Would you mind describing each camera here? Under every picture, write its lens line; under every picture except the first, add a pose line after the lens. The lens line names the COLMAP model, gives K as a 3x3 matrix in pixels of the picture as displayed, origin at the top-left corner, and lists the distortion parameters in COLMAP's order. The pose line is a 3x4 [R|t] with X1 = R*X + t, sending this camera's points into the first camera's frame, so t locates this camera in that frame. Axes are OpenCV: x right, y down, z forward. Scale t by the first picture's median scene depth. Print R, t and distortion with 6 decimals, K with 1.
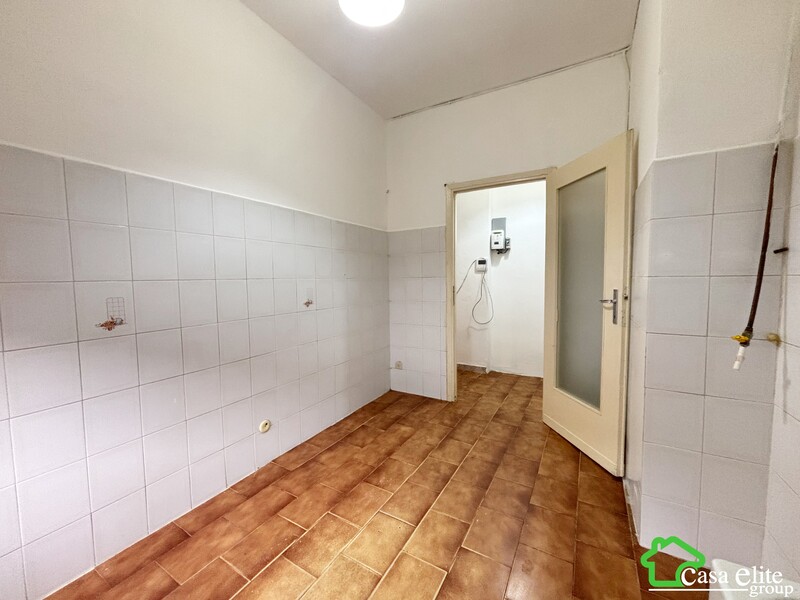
lens RADIAL K [[323.2, 0, 399.0], [0, 323.2, 300.2], [0, 0, 1]] dist [0.000588, -0.000027]
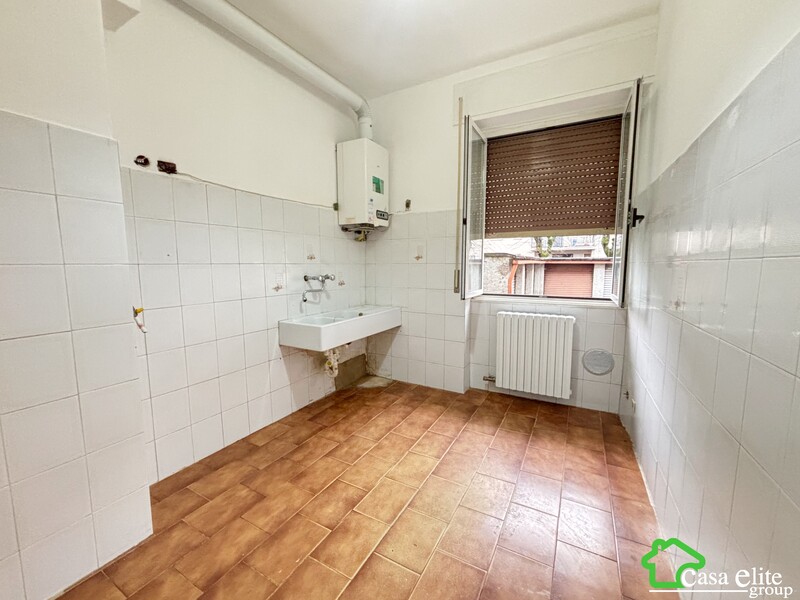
lens RADIAL K [[326.5, 0, 398.1], [0, 326.5, 299.3], [0, 0, 1]] dist [0.001397, -0.000481]
pose [[-0.999717, 0.016815, -0.016805, -0.008610], [0.013571, 0.984058, 0.177328, -0.113913], [0.019519, 0.177050, -0.984008, 1.699372]]
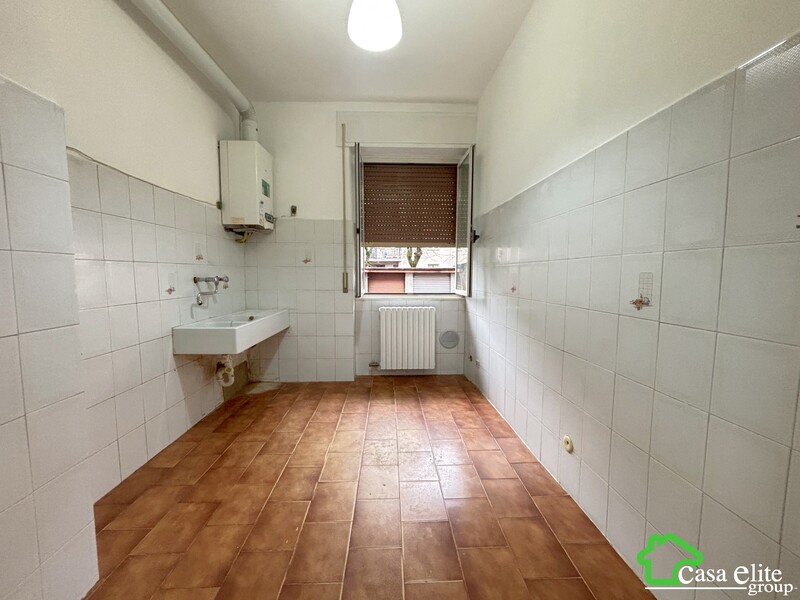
lens RADIAL K [[325.0, 0, 398.2], [0, 325.0, 299.9], [0, 0, 1]] dist [0.001522, -0.000311]
pose [[-0.846276, 0.054618, -0.529938, 0.447551], [-0.028060, 0.988780, 0.146718, -0.086735], [0.532006, 0.139034, -0.835248, 1.810763]]
